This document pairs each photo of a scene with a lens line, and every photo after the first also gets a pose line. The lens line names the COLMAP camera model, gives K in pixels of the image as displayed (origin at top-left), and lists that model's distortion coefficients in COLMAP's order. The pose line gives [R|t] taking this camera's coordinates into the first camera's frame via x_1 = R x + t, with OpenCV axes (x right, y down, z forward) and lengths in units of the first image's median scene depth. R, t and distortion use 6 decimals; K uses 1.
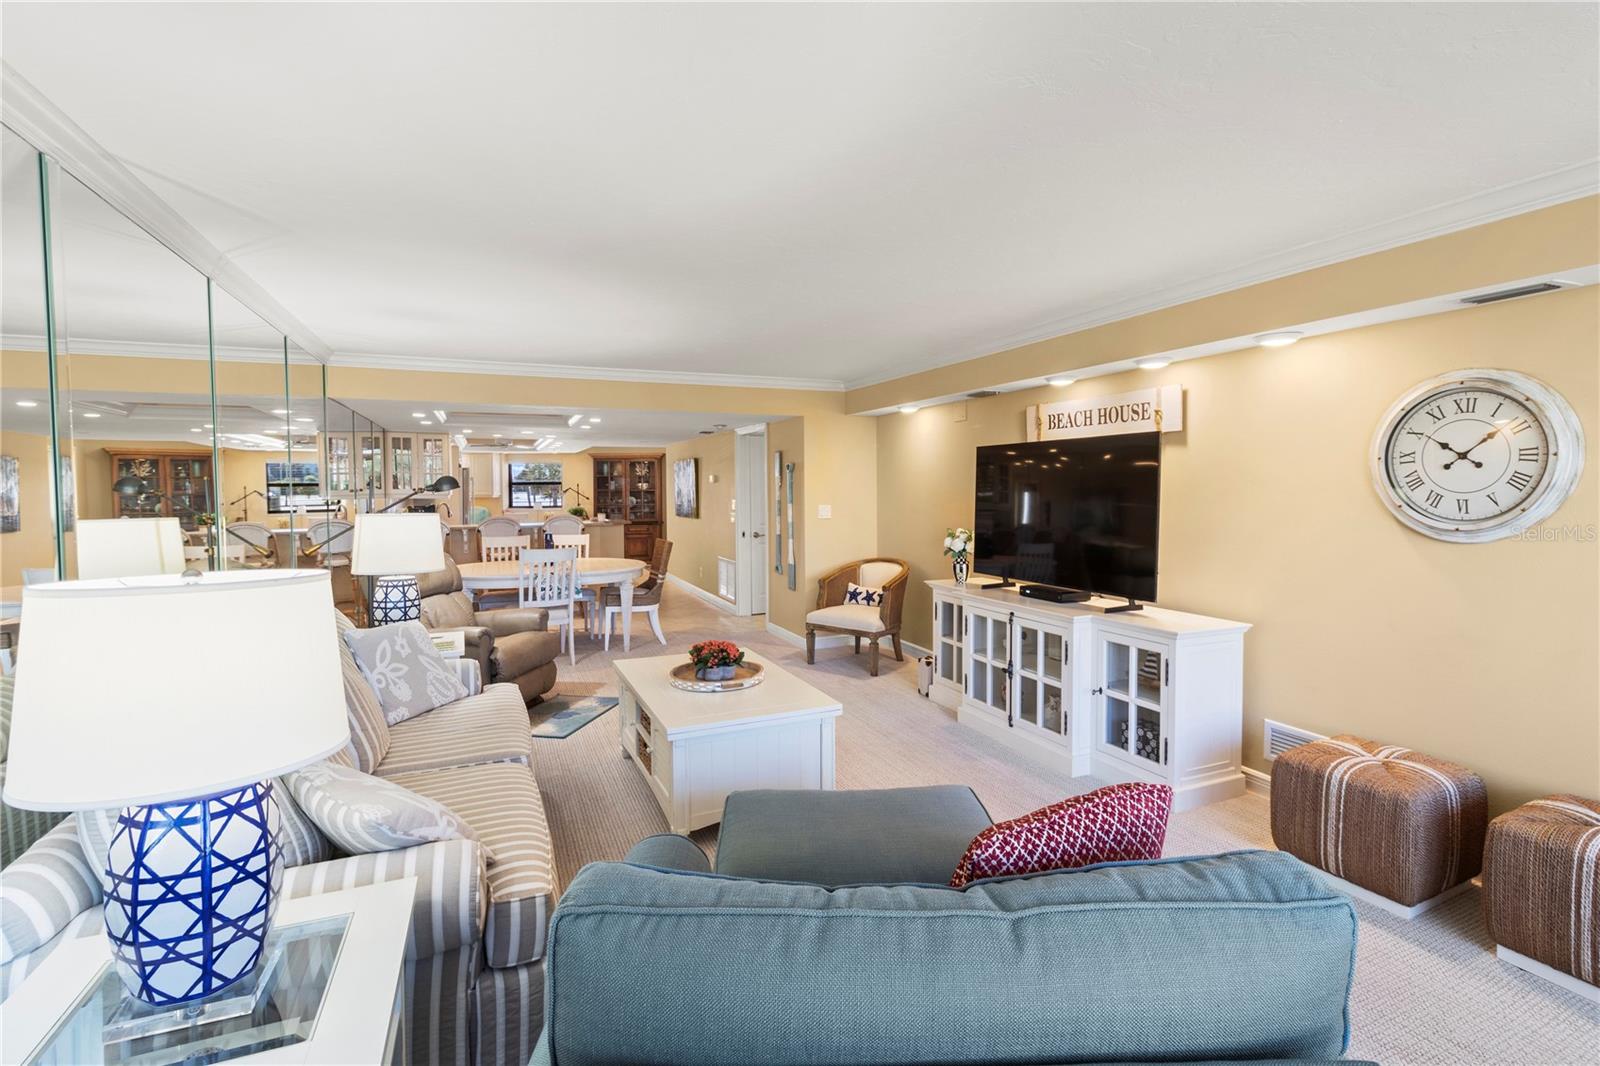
lens RADIAL K [[723.6, 0, 819.4], [0, 723.6, 502.2], [0, 0, 1]] dist [0.001618, -0.001420]
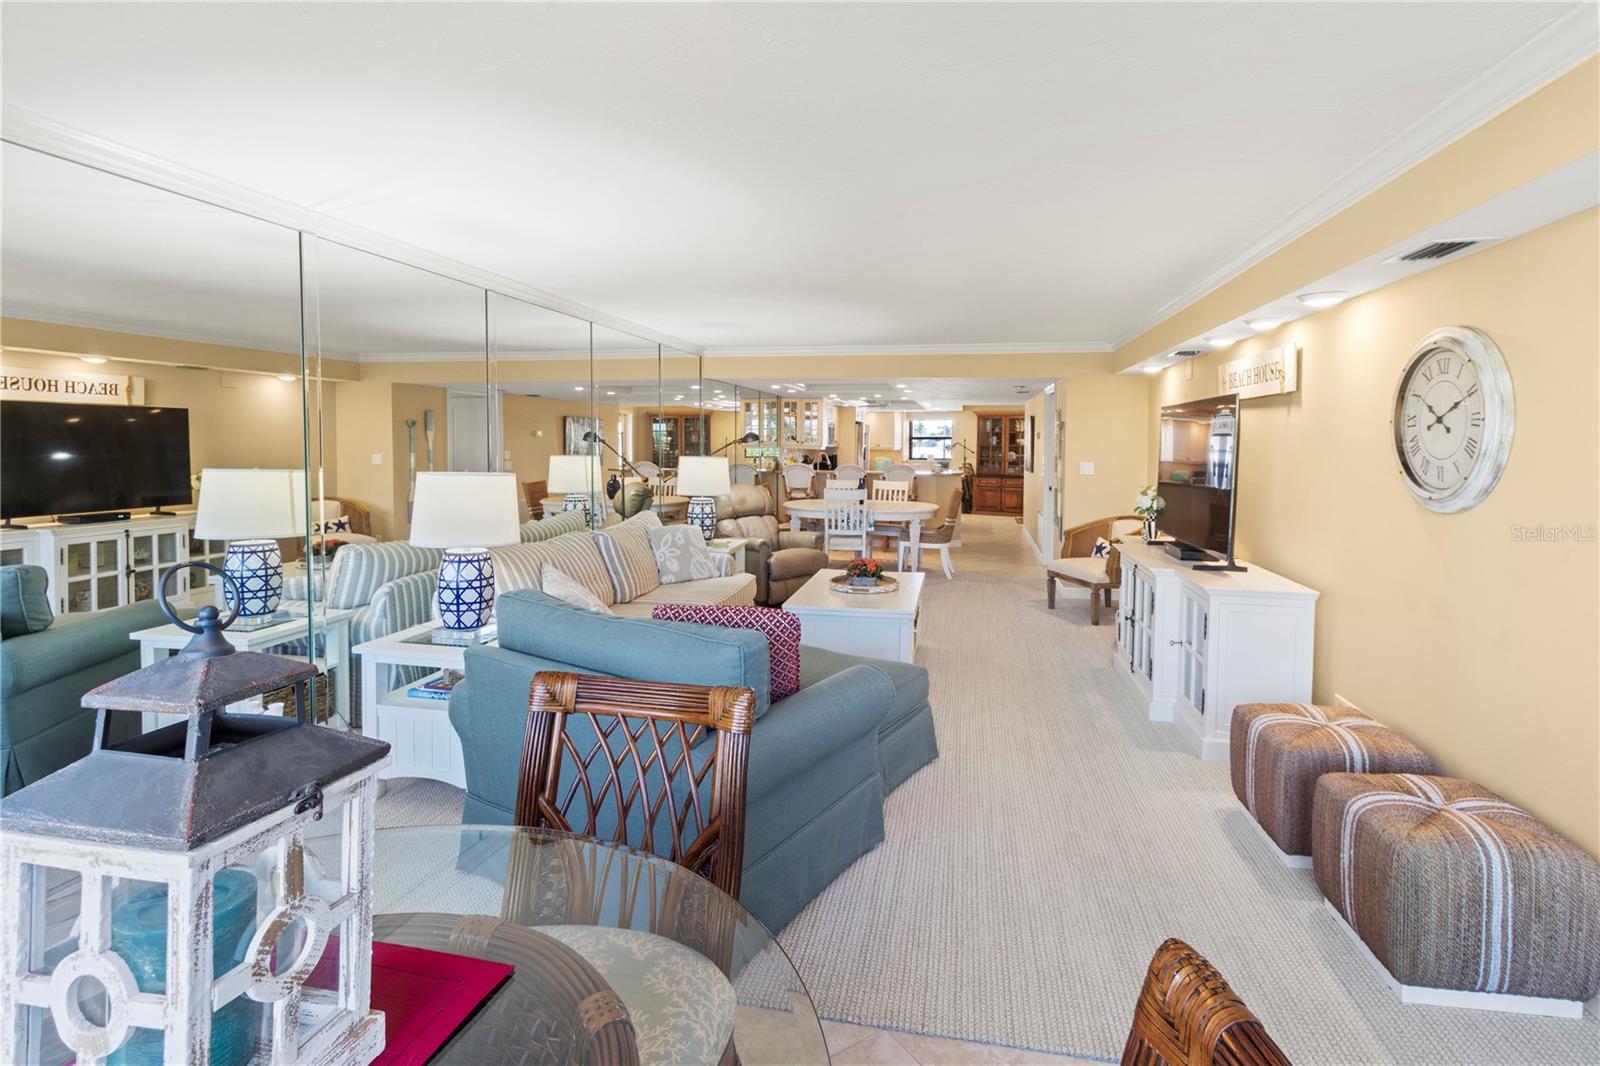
lens RADIAL K [[723.6, 0, 839.7], [0, 723.6, 452.4], [0, 0, 1]] dist [0.001618, -0.001420]
pose [[0.841859, 0.021571, -0.539267, 0.309343], [-0.025876, 0.999665, -0.000409, -0.000533], [0.539077, 0.014298, 0.842135, -0.087616]]
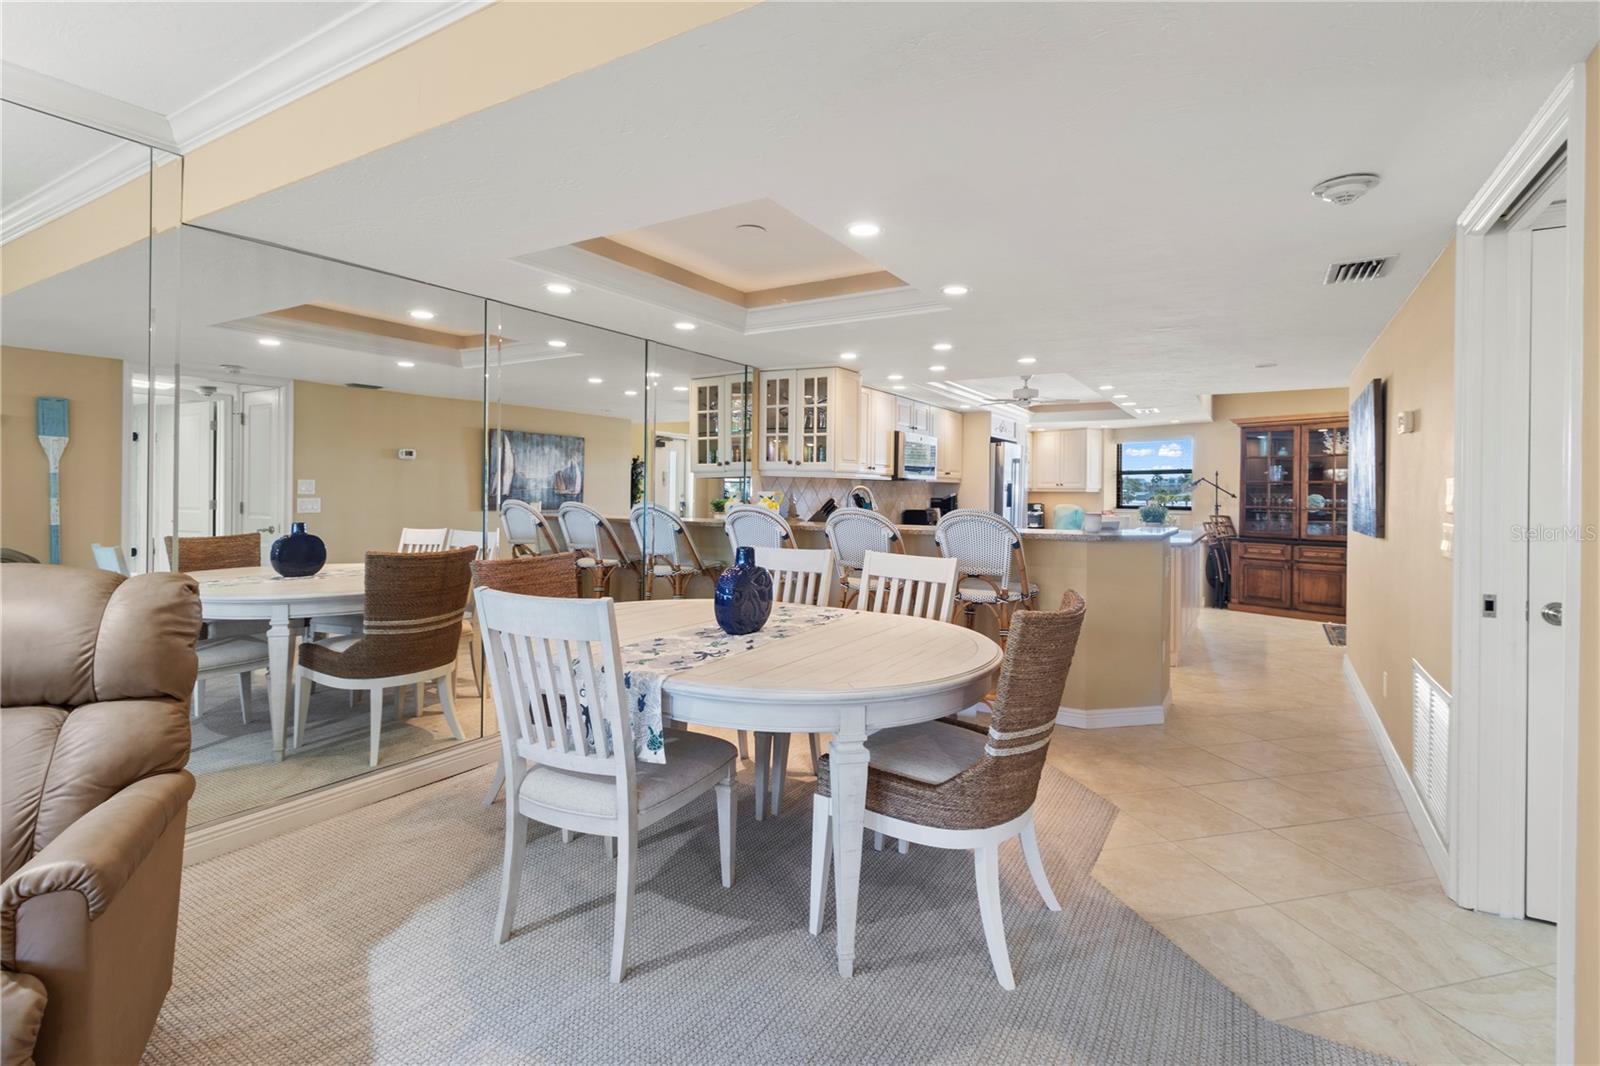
lens RADIAL K [[723.6, 0, 808.7], [0, 723.6, 481.6], [0, 0, 1]] dist [0.001618, -0.001420]
pose [[0.588892, 0.005757, -0.808191, -0.047543], [-0.034343, 0.999250, -0.017906, 0.014547], [0.807482, 0.038300, 0.588648, 0.901055]]
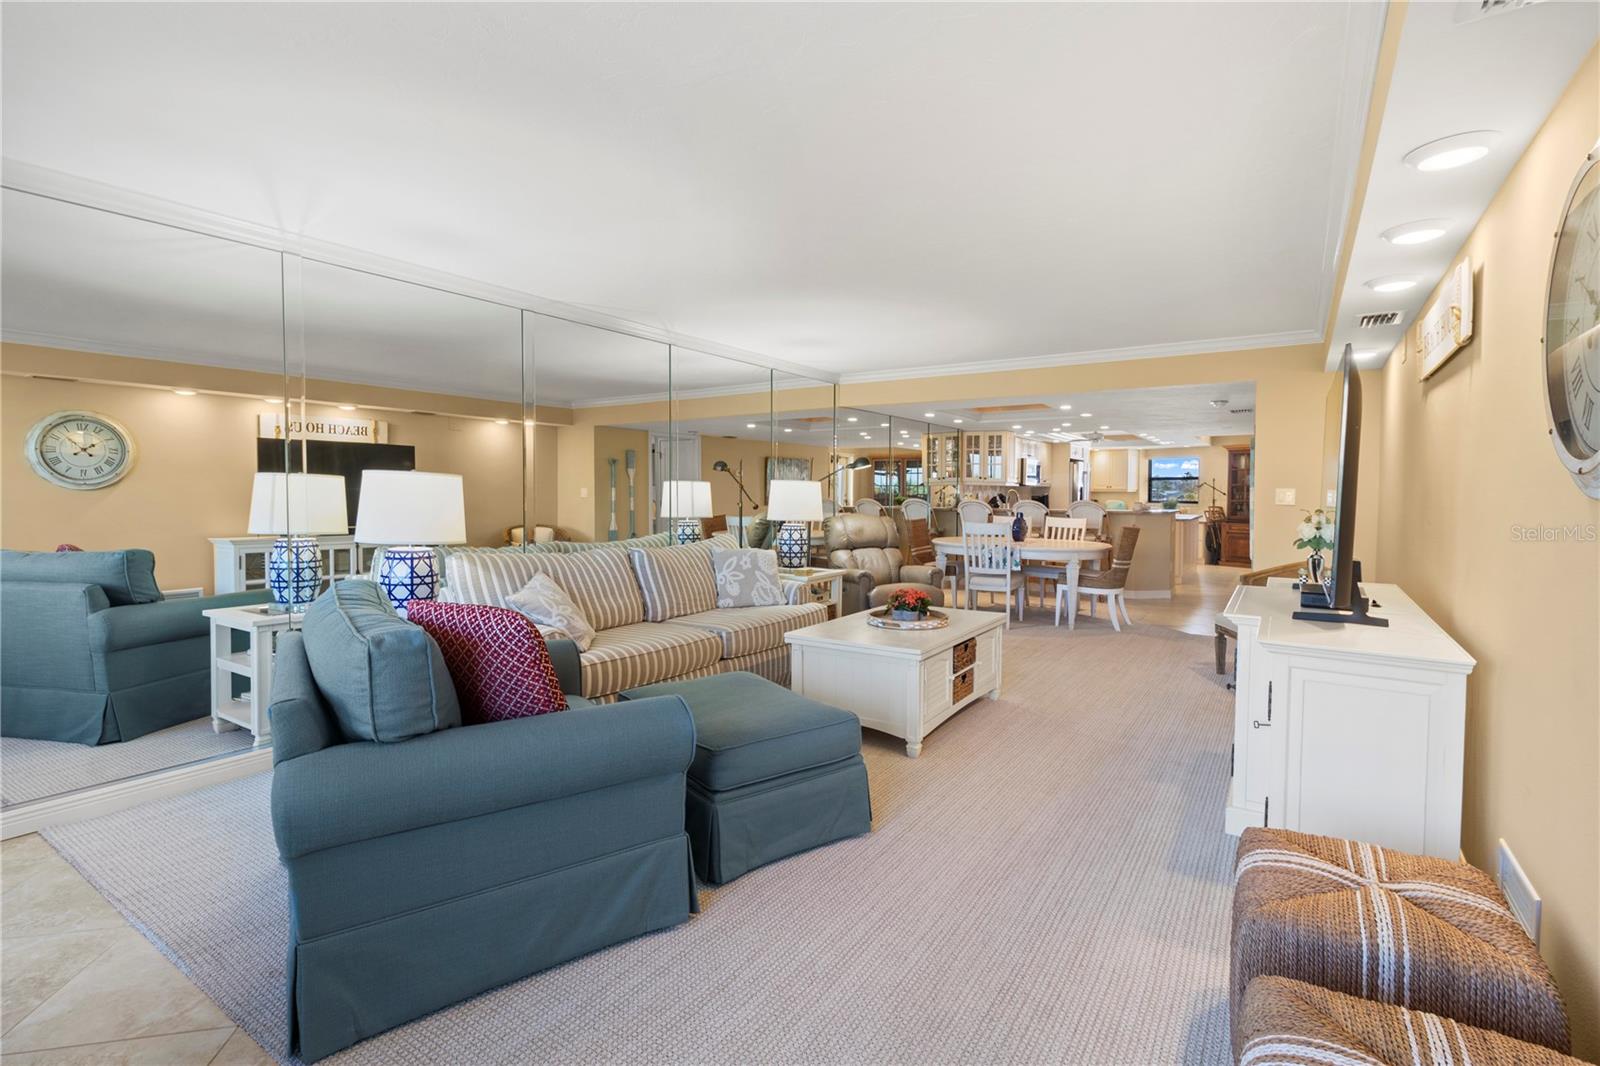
lens RADIAL K [[723.6, 0, 828.4], [0, 723.6, 493.3], [0, 0, 1]] dist [0.001618, -0.001420]
pose [[0.579748, 0.012420, -0.814701, 0.406867], [-0.026184, 0.999651, -0.003393, 0.027723], [0.814375, 0.023299, 0.579871, 0.131160]]
